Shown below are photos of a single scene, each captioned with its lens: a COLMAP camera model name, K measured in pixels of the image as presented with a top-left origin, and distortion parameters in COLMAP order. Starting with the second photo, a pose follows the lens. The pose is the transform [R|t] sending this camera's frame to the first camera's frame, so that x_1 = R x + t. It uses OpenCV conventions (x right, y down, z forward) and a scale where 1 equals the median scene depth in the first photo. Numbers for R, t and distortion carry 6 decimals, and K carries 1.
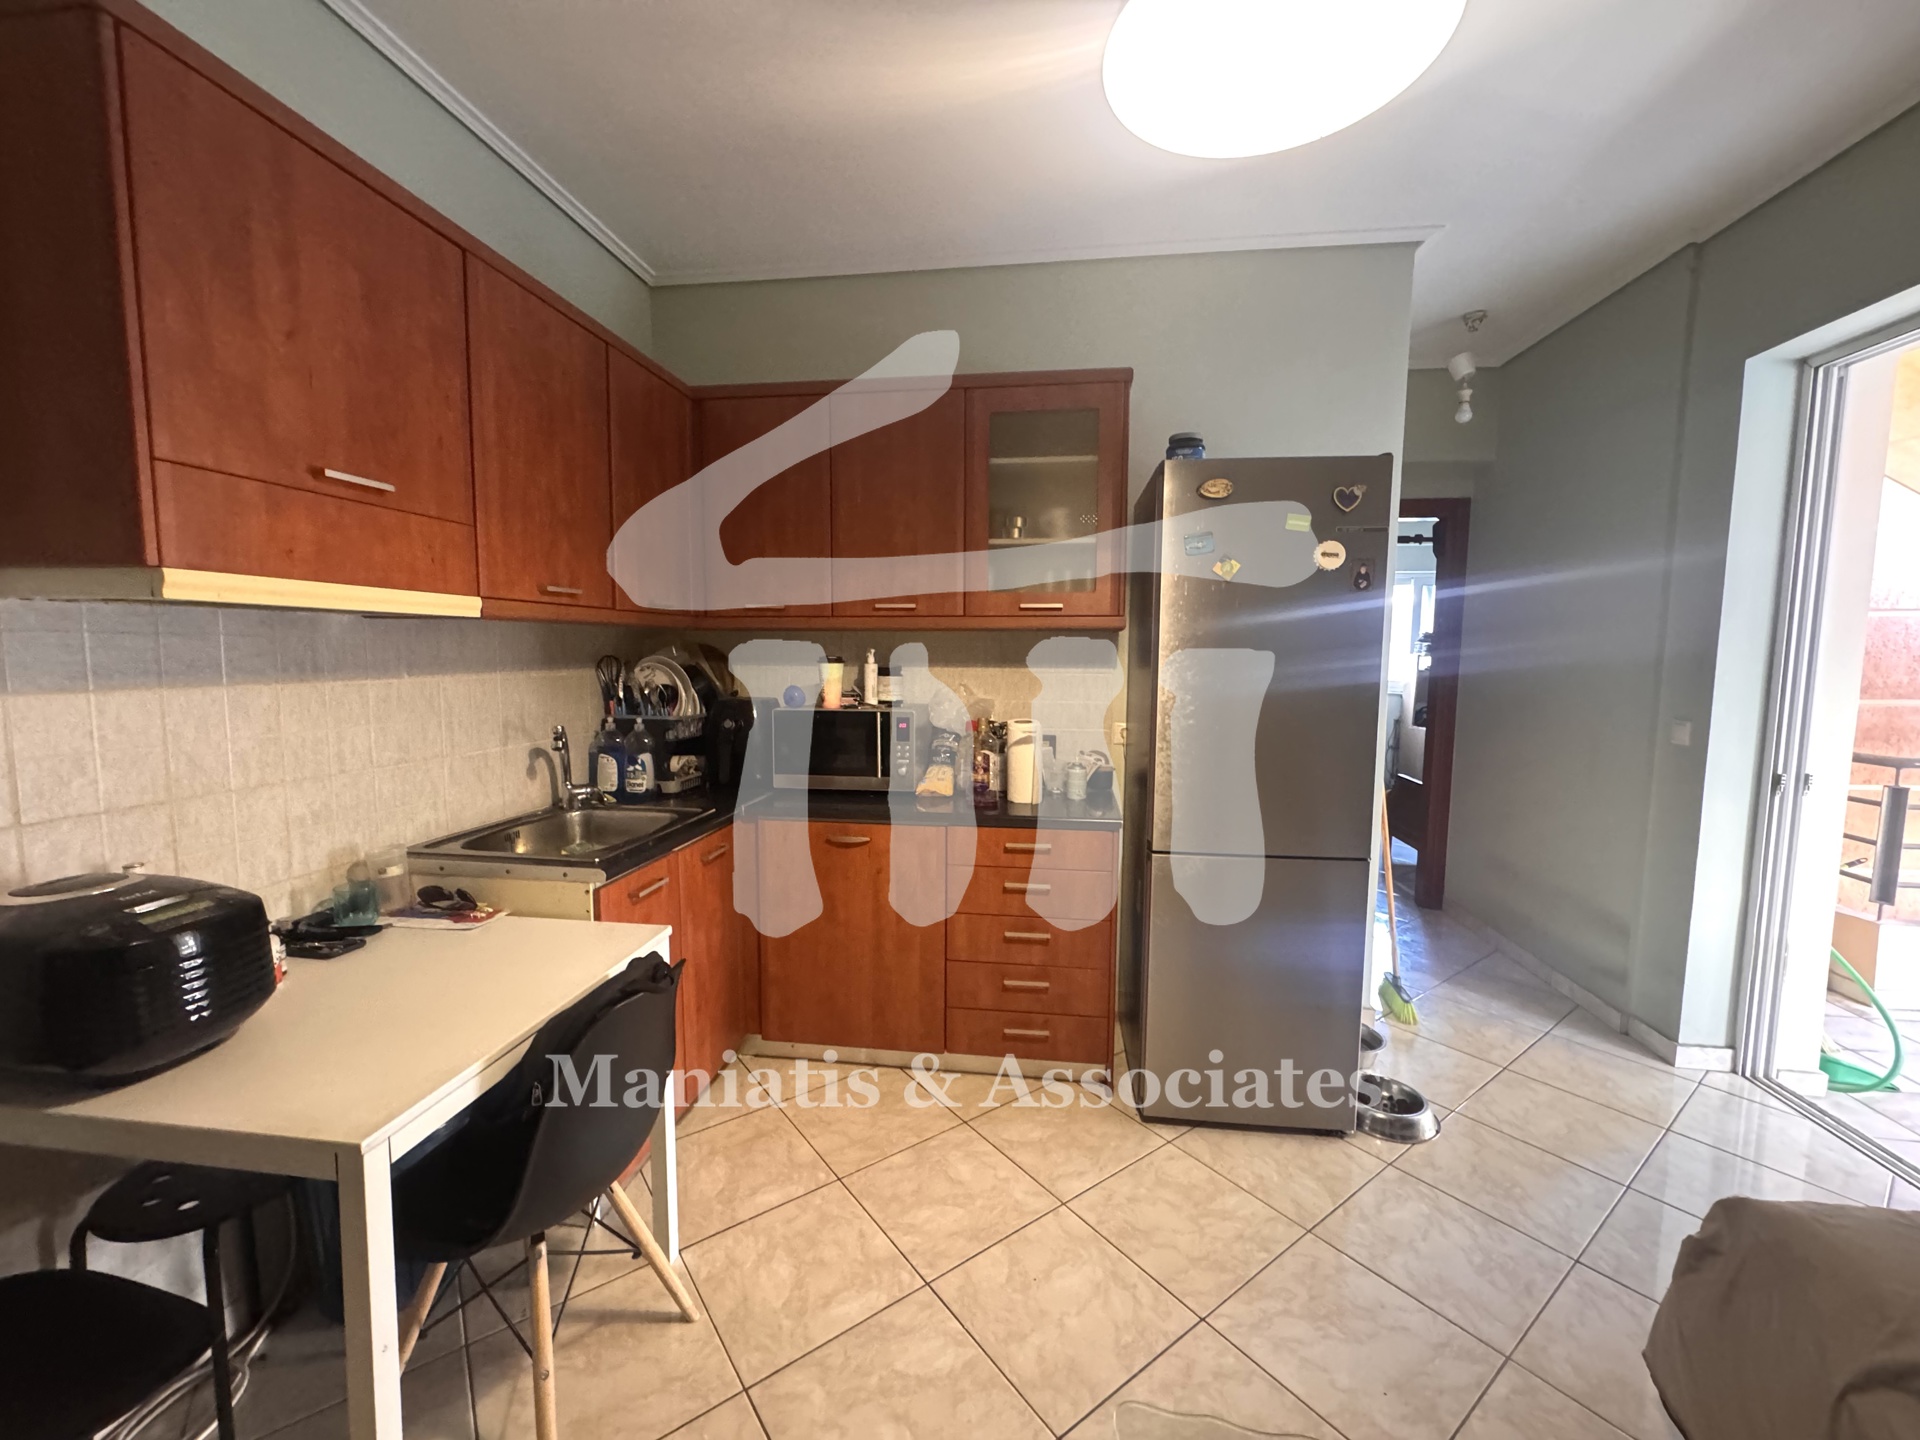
lens RADIAL K [[766.4, 0, 964.9], [0, 766.4, 722.1], [0, 0, 1]] dist [-0.003657, 0.000798]
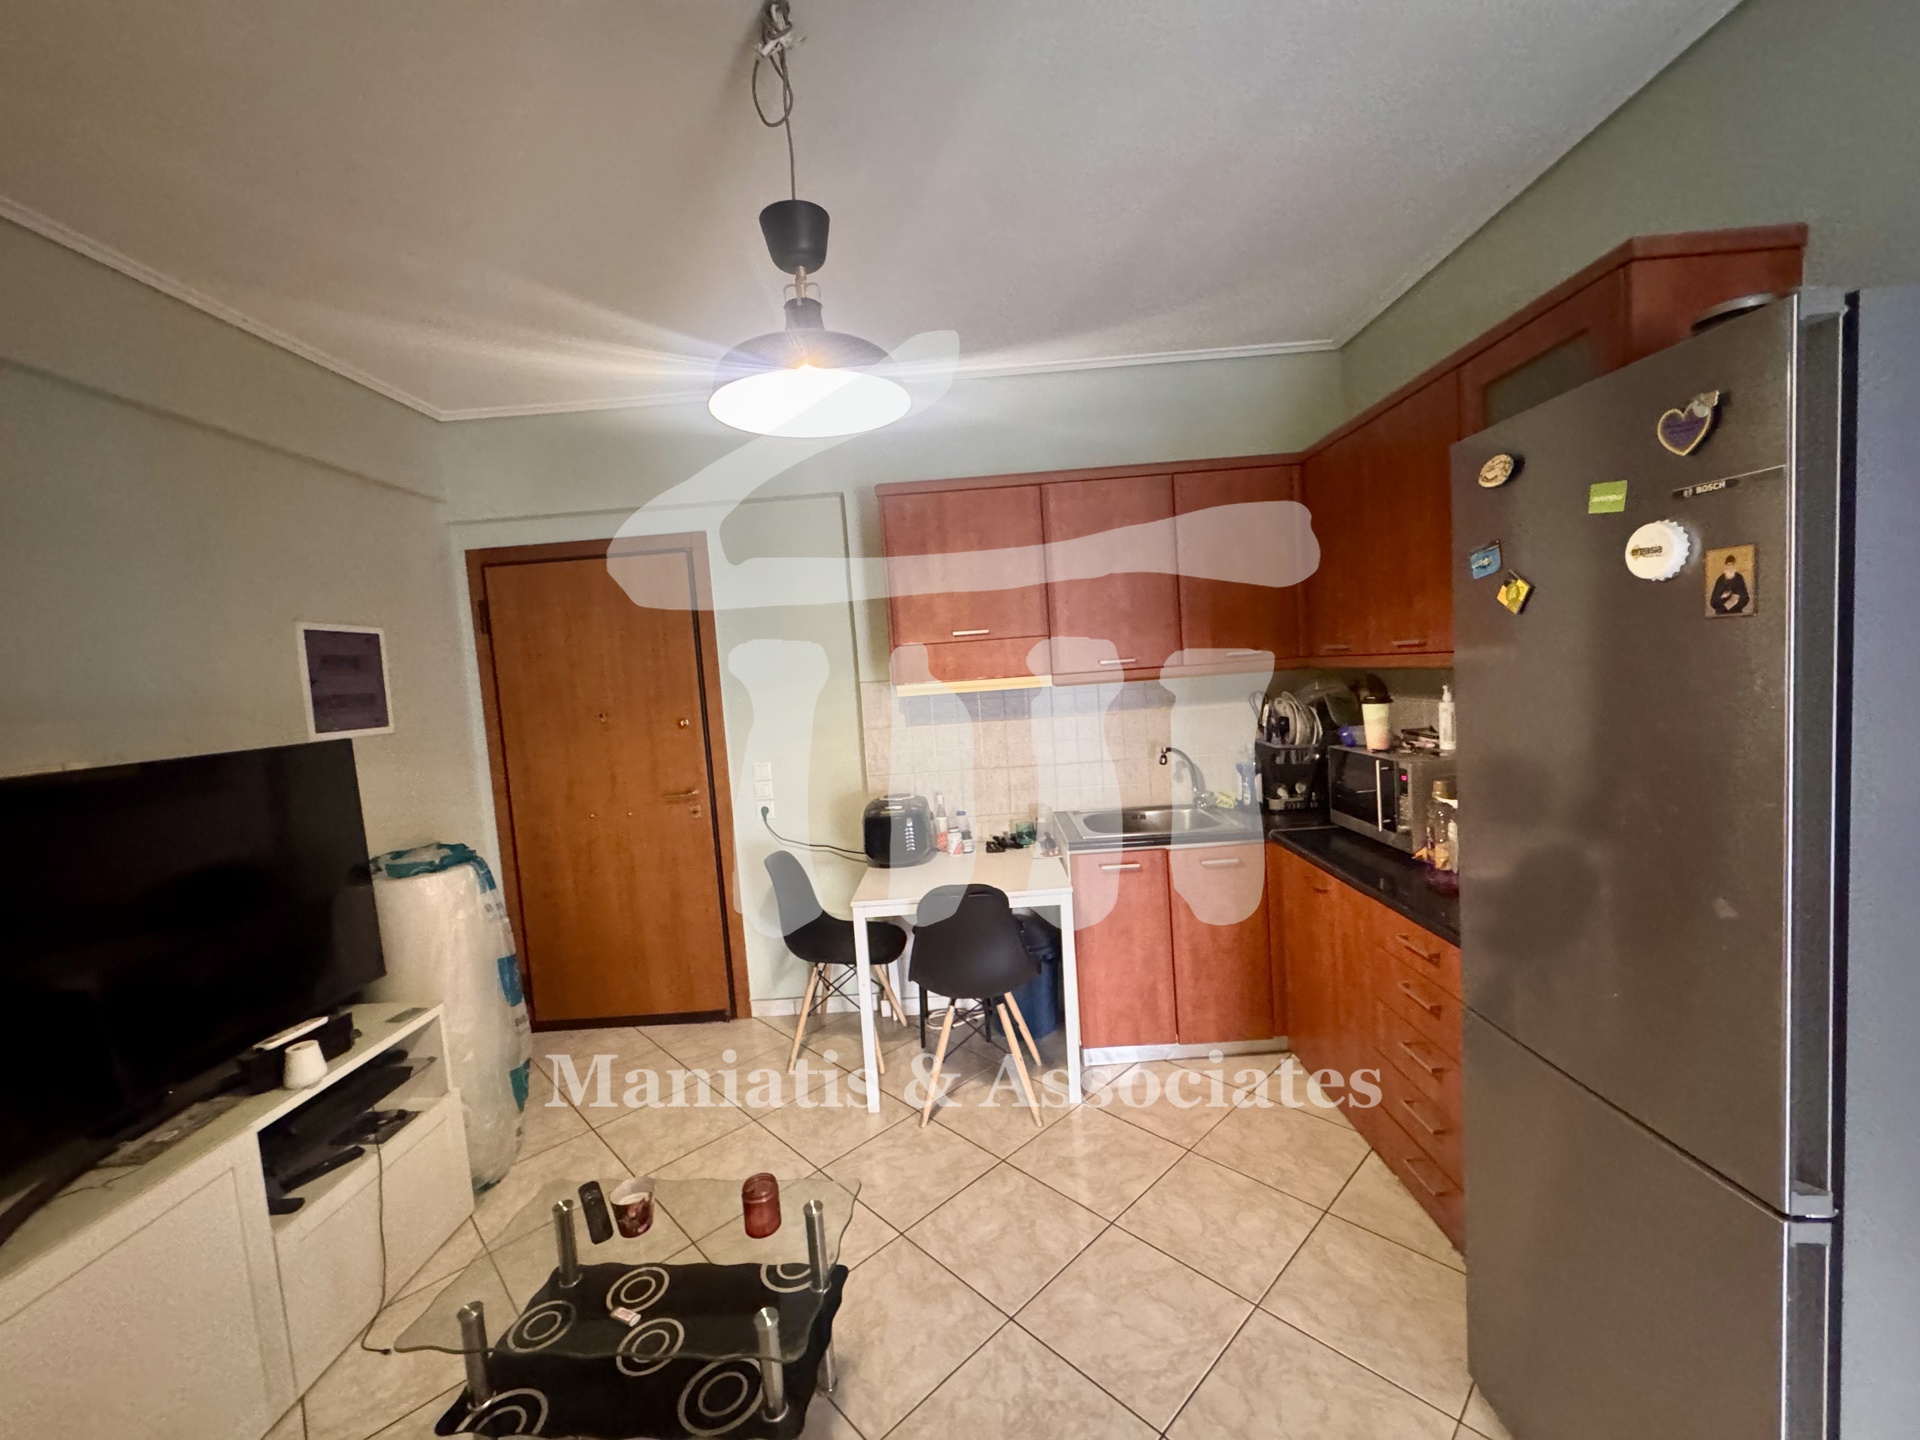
lens RADIAL K [[766.4, 0, 963.0], [0, 766.4, 722.4], [0, 0, 1]] dist [-0.003657, 0.000798]
pose [[0.123163, 0.057353, -0.990728, 0.795472], [-0.021133, 0.998254, 0.055162, -0.106210], [0.992161, 0.014143, 0.124160, 0.419753]]
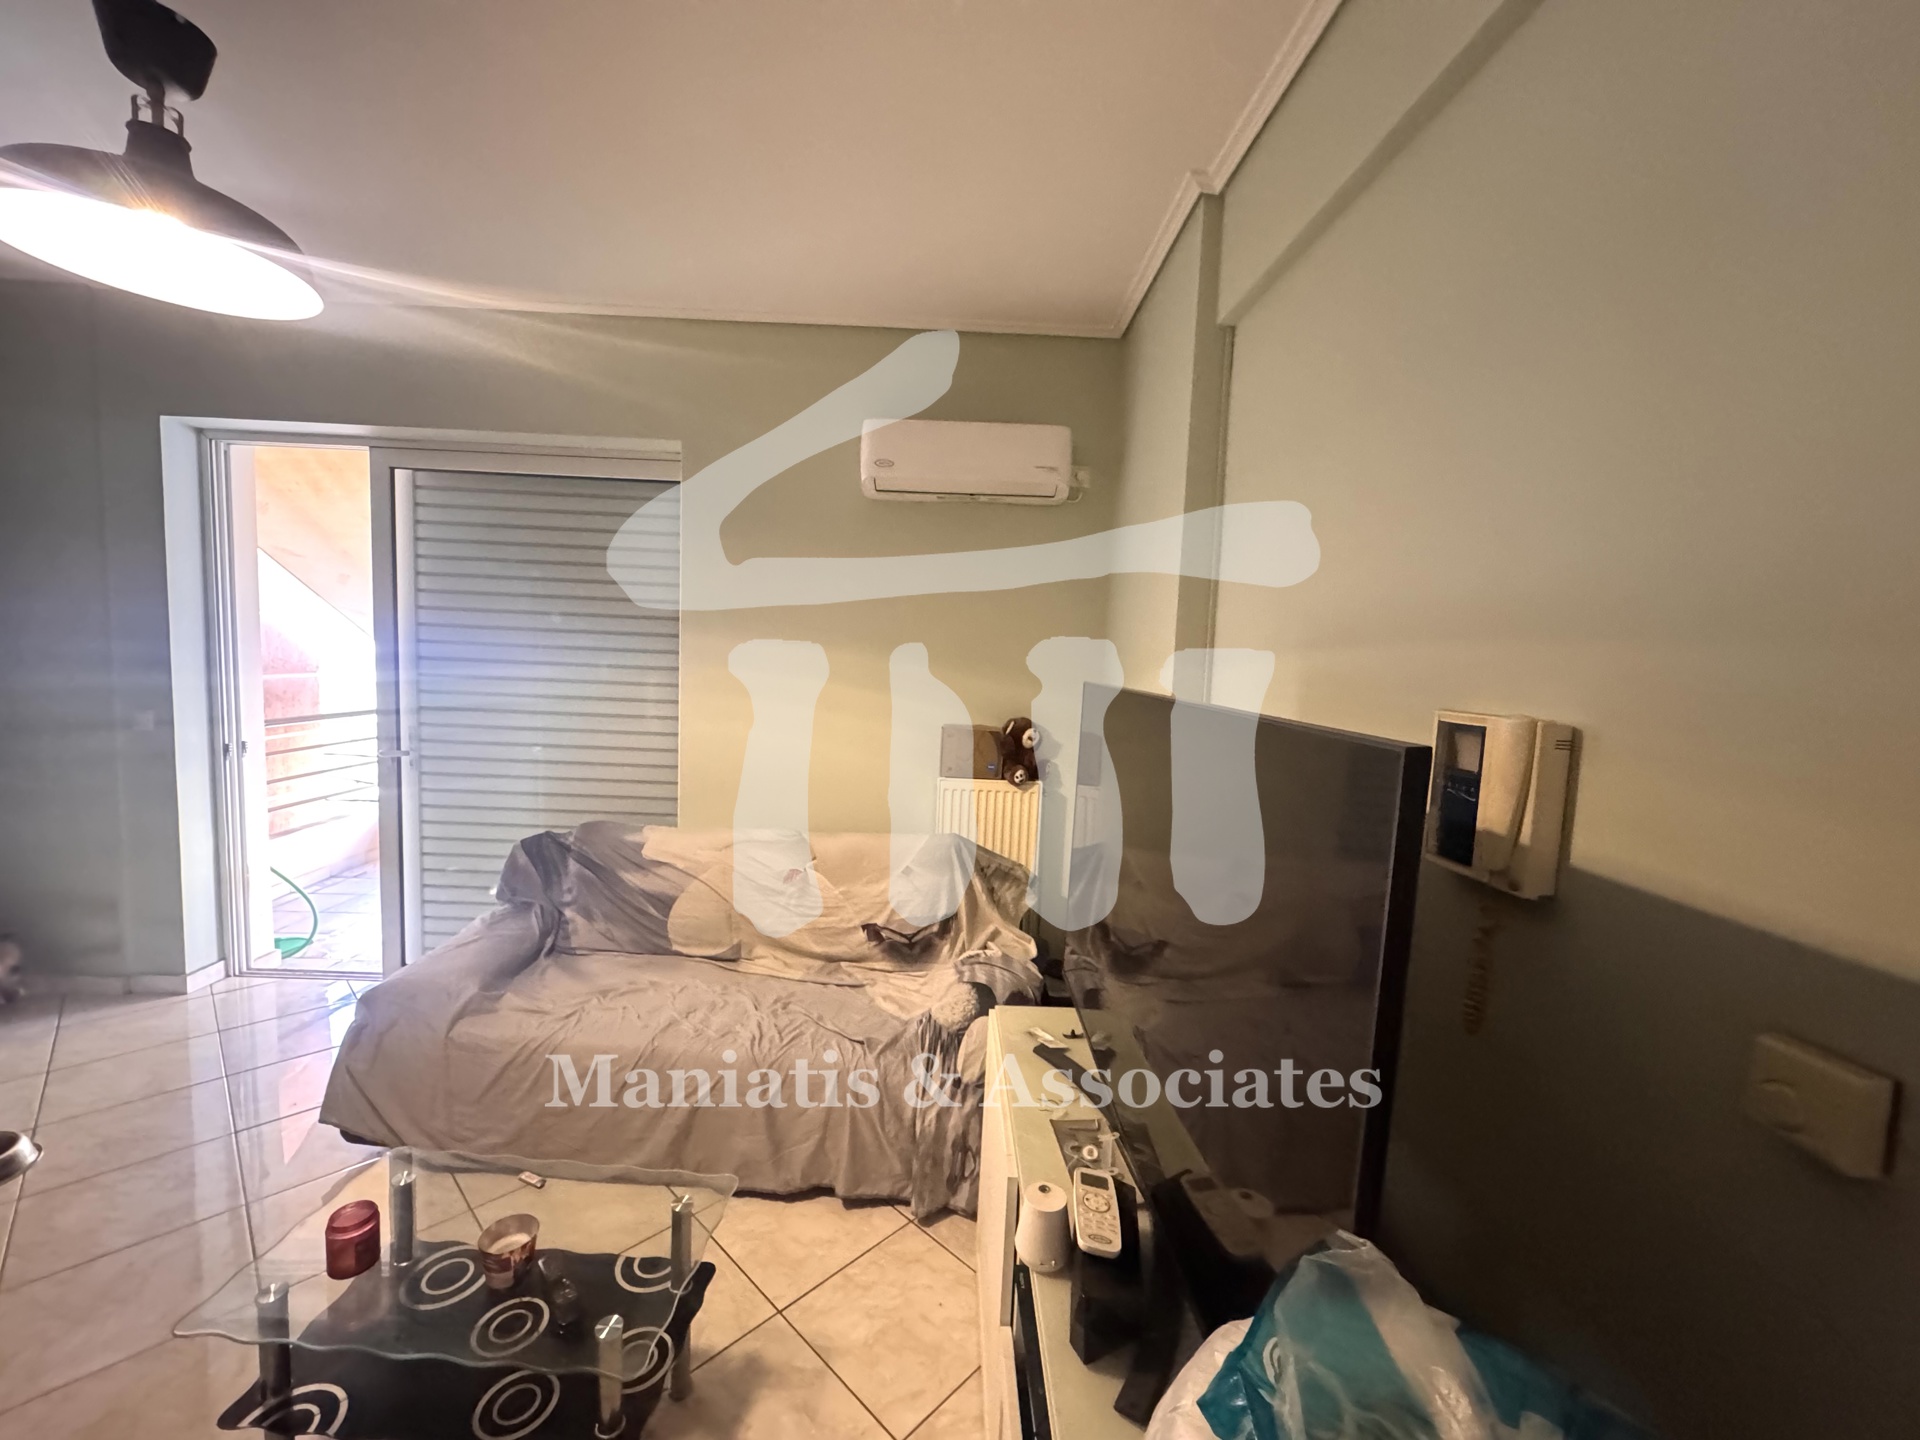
lens RADIAL K [[766.4, 0, 958.7], [0, 766.4, 720.8], [0, 0, 1]] dist [-0.003657, 0.000798]
pose [[-0.167165, -0.101174, 0.980724, -0.459314], [0.048335, 0.992684, 0.110647, -0.059122], [-0.984743, 0.065900, -0.161052, -0.040996]]
